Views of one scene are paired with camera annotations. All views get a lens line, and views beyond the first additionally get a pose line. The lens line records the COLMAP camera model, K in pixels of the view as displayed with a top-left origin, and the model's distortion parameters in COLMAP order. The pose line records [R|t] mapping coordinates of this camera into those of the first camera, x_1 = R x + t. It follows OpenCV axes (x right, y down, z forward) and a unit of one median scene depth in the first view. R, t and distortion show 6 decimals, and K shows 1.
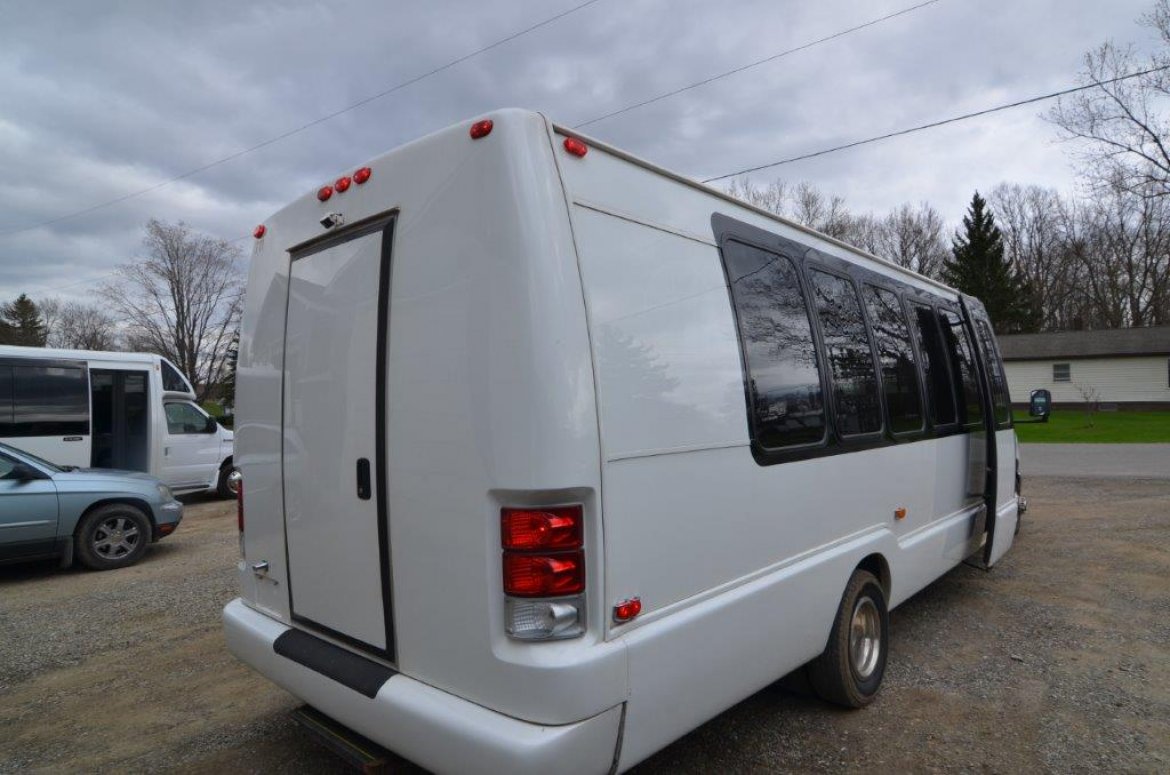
lens RADIAL K [[695.5, 0, 585.0], [0, 695.5, 384.6], [0, 0, 1]] dist [-0.011403, -0.001163]
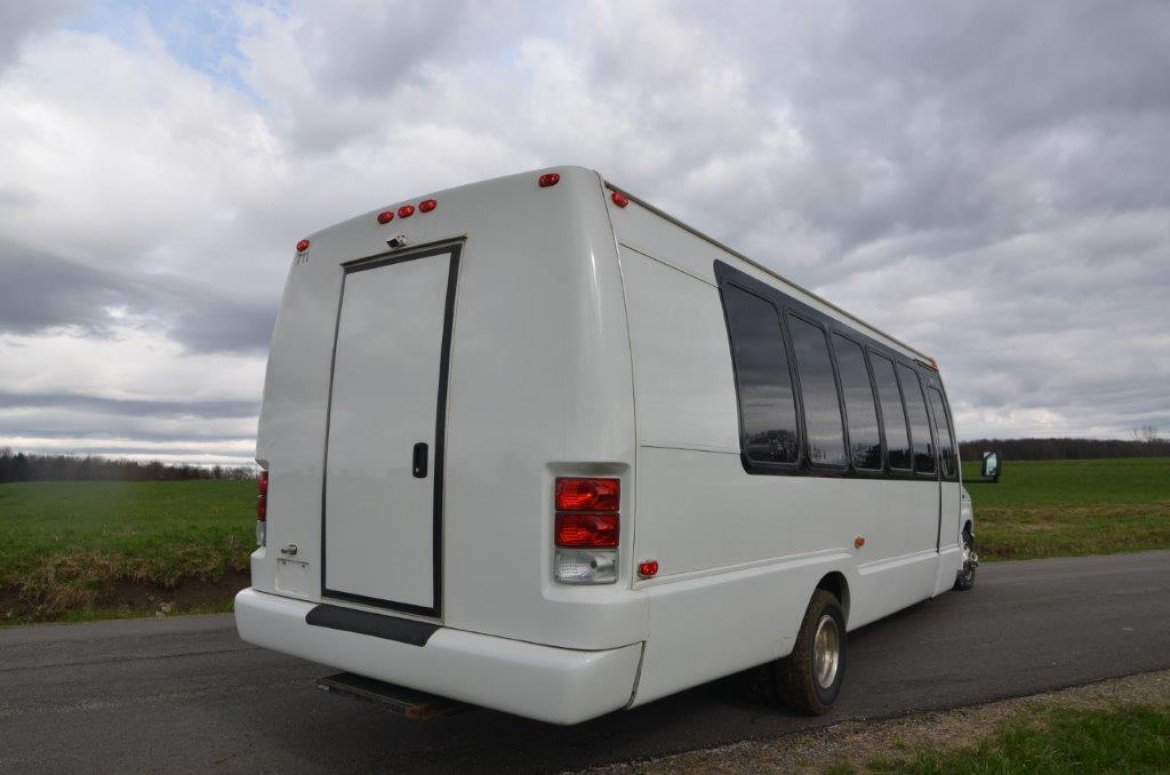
lens RADIAL K [[799.2, 0, 585.0], [0, 799.2, 387.5], [0, 0, 1]] dist [-0.004110, -0.008104]
pose [[0.993969, 0.060857, 0.091223, -0.179330], [-0.053695, 0.995426, -0.079015, 0.108343], [-0.095614, 0.073640, 0.992691, -0.383411]]
